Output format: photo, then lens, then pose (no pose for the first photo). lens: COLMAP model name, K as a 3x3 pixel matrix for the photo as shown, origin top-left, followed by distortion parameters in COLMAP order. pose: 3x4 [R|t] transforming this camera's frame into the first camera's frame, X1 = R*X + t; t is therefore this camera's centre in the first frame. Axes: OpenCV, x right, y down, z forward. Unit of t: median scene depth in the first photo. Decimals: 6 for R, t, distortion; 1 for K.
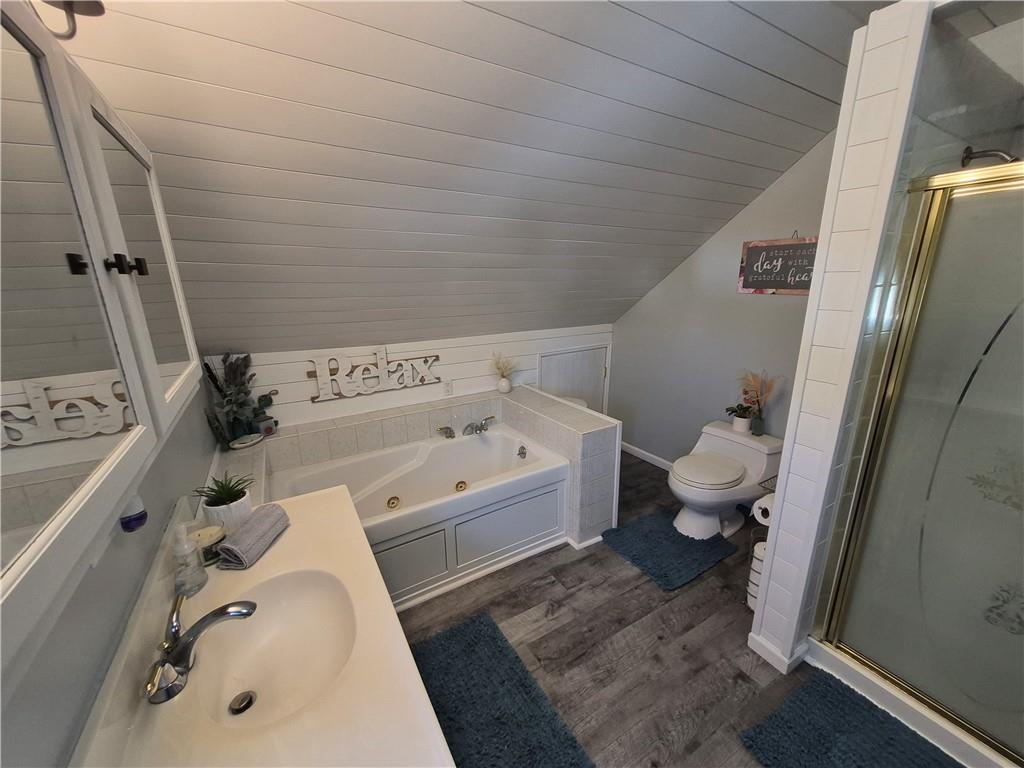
lens RADIAL K [[404.3, 0, 513.8], [0, 404.3, 384.7], [0, 0, 1]] dist [0.001372, 0.000016]
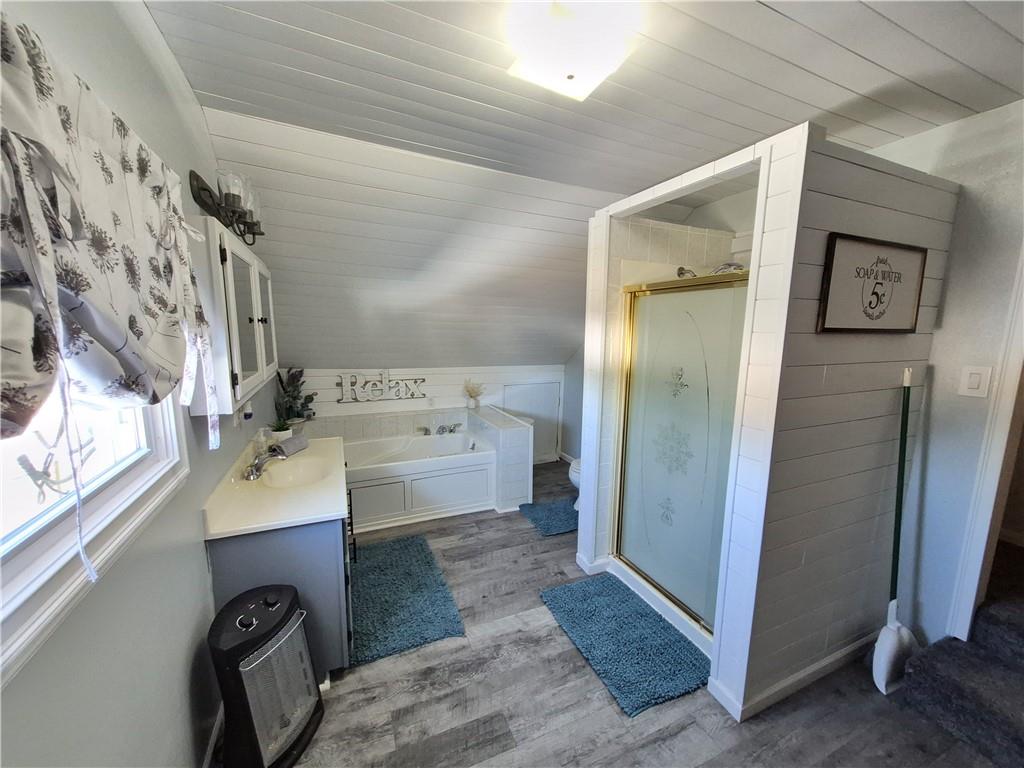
lens RADIAL K [[404.3, 0, 516.4], [0, 404.3, 386.9], [0, 0, 1]] dist [0.001372, 0.000016]
pose [[0.992817, 0.049377, -0.108982, 0.369357], [-0.061497, 0.991937, -0.110812, 0.120273], [0.102632, 0.116719, 0.987848, -0.498299]]
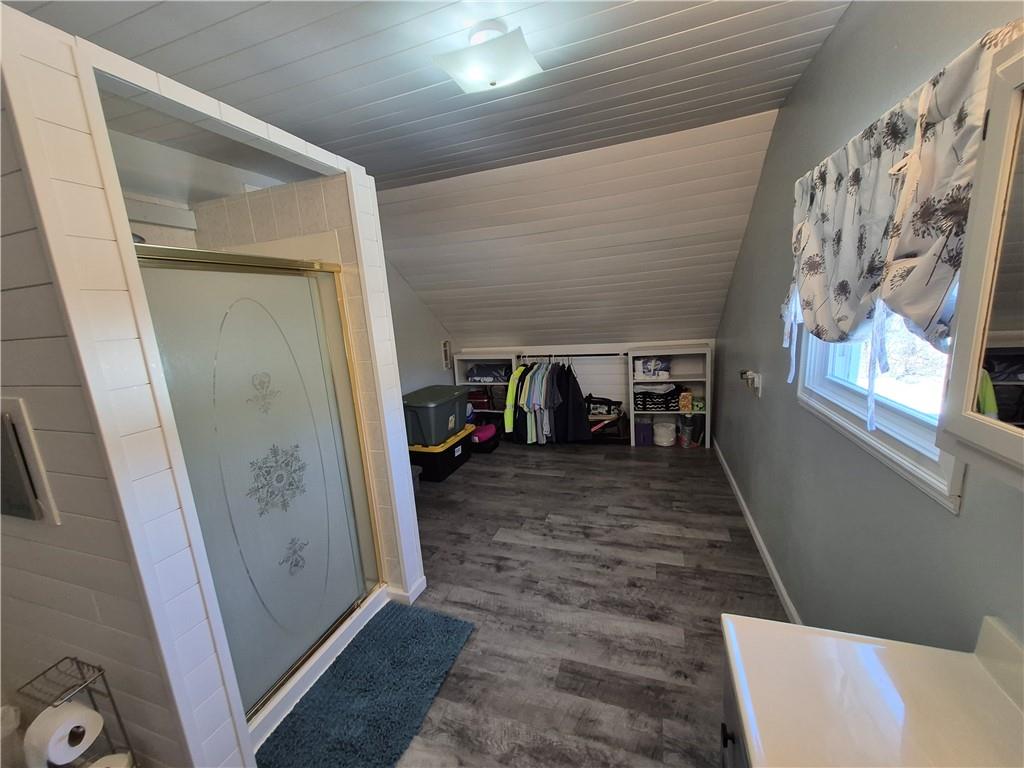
lens RADIAL K [[404.3, 0, 513.8], [0, 404.3, 386.7], [0, 0, 1]] dist [0.001372, 0.000016]
pose [[-0.646042, -0.093869, 0.757508, -0.183671], [0.272350, 0.898741, 0.343643, -0.153703], [-0.713061, 0.428315, -0.555059, 0.548809]]
